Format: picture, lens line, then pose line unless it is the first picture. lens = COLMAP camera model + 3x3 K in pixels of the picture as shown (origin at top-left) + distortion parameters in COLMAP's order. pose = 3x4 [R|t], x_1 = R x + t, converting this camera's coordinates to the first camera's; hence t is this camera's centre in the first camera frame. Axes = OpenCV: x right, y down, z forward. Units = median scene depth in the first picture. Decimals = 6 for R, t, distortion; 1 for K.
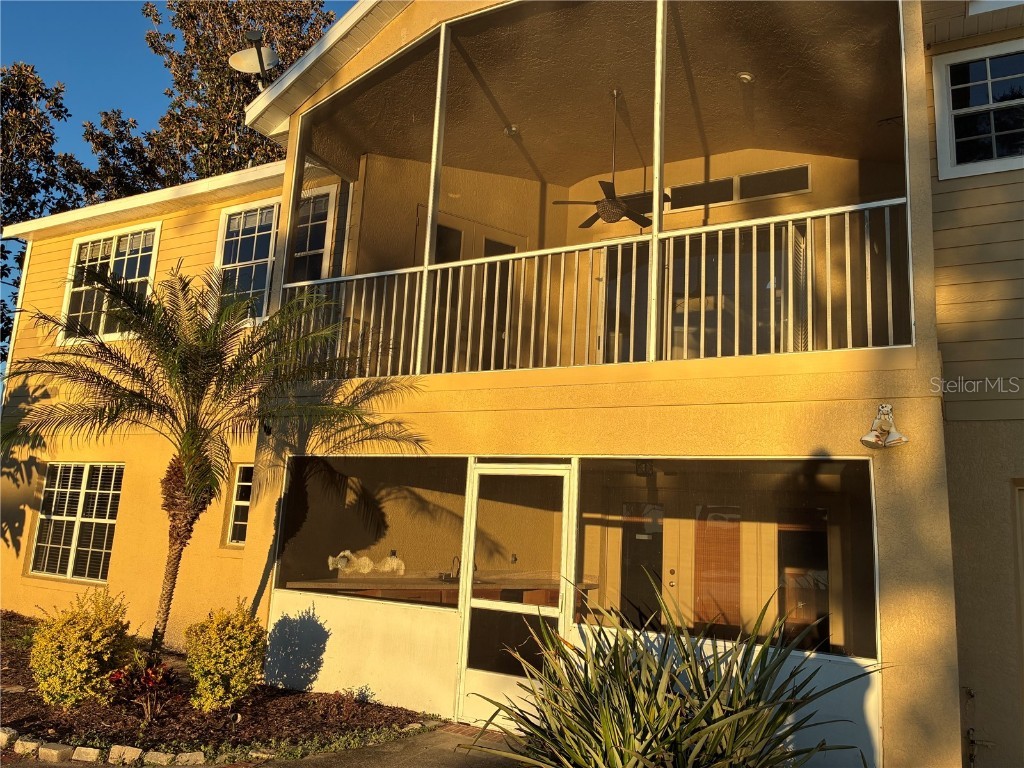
lens RADIAL K [[769.7, 0, 510.8], [0, 769.7, 379.4], [0, 0, 1]] dist [0.051127, -0.061463]
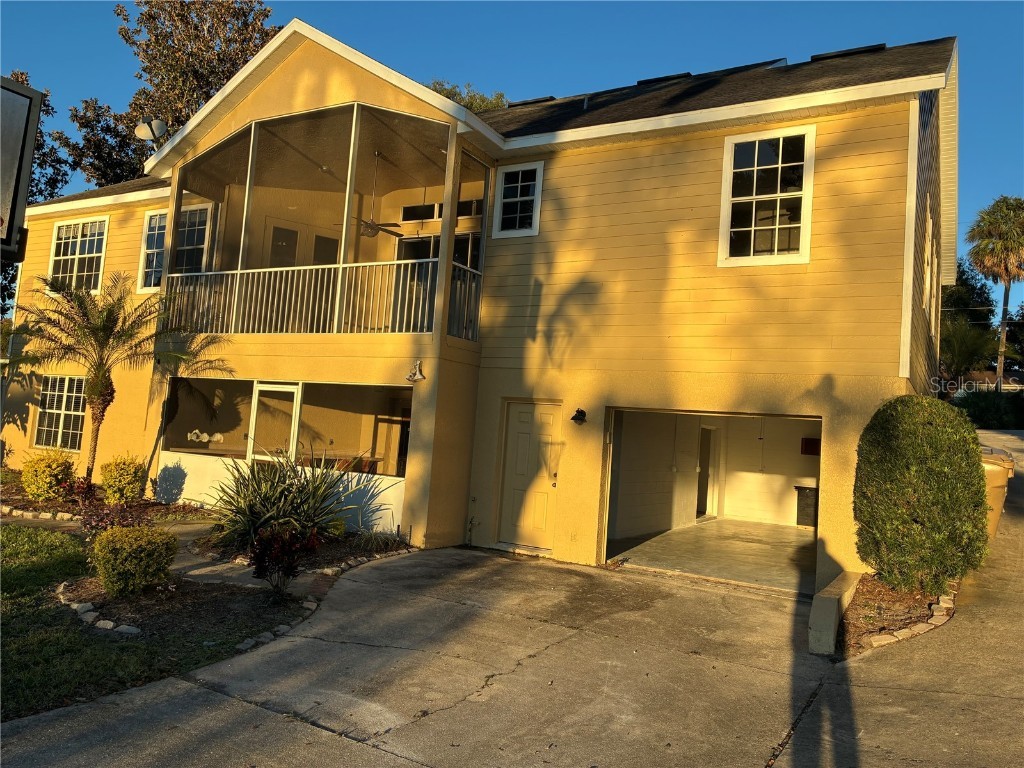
lens RADIAL K [[769.7, 0, 514.0], [0, 769.7, 376.7], [0, 0, 1]] dist [0.051127, -0.061463]
pose [[0.999466, 0.021398, -0.024696, 0.490870], [-0.018618, 0.994003, 0.107752, -0.095239], [0.026854, -0.107235, 0.993871, -0.657056]]
